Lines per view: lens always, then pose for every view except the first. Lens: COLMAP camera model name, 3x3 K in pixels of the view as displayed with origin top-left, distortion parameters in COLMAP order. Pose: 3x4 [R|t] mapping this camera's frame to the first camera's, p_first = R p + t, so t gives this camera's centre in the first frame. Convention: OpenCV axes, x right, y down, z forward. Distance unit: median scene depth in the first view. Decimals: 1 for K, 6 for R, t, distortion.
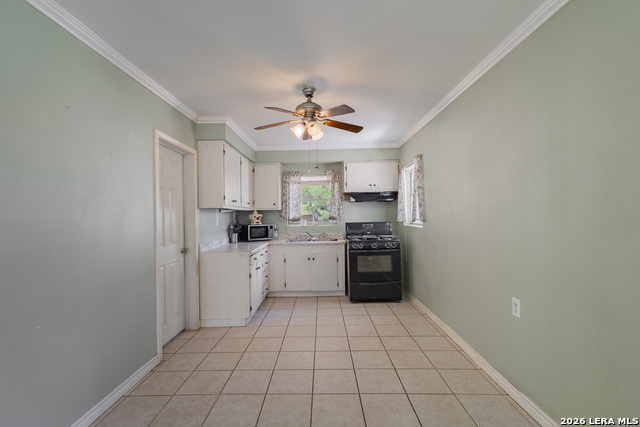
lens RADIAL K [[293.8, 0, 319.4], [0, 293.8, 212.0], [0, 0, 1]] dist [0.003154, 0.000491]
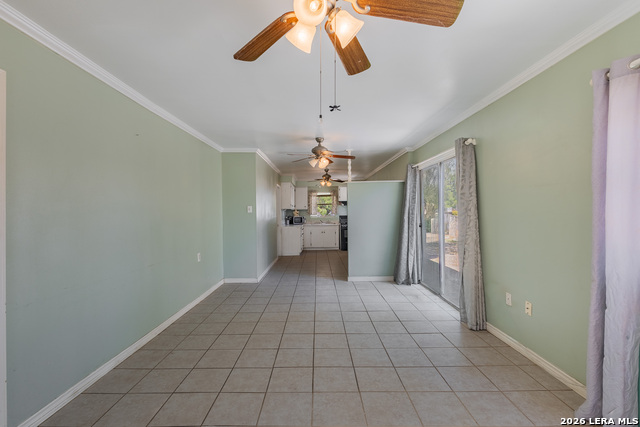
lens RADIAL K [[292.7, 0, 313.7], [0, 292.7, 210.6], [0, 0, 1]] dist [0.002689, 0.000403]
pose [[0.999972, 0.000798, -0.007433, -0.078402], [-0.000793, 0.999999, 0.000724, -0.000415], [0.007433, -0.000718, 0.999972, -1.096208]]
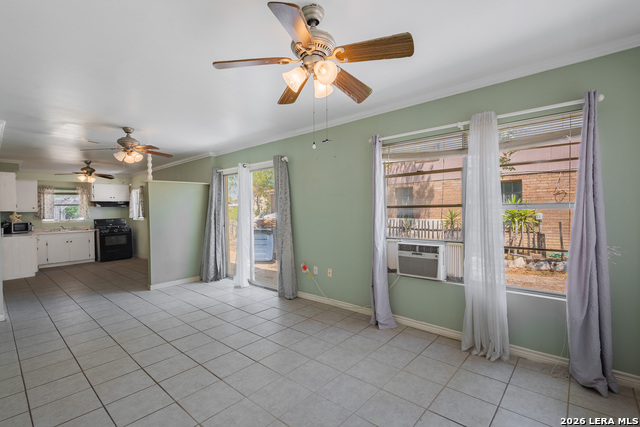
lens RADIAL K [[293.8, 0, 319.4], [0, 293.8, 212.0], [0, 0, 1]] dist [0.003154, 0.000491]
pose [[0.660201, -0.006143, 0.751064, -0.325705], [0.008104, 0.999967, 0.001056, 0.003278], [-0.751045, 0.005389, 0.660229, -1.090004]]
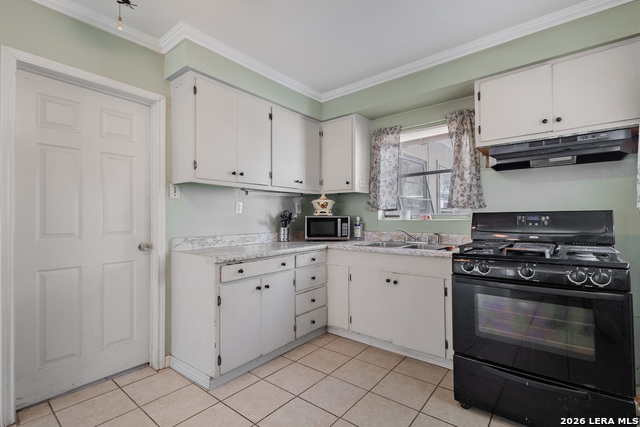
lens RADIAL K [[293.8, 0, 319.4], [0, 293.8, 212.0], [0, 0, 1]] dist [0.003154, 0.000491]
pose [[0.783985, 0.000677, -0.620780, 0.185511], [-0.002298, 0.999996, -0.001812, 0.036448], [0.620776, 0.002847, 0.783983, 0.490522]]
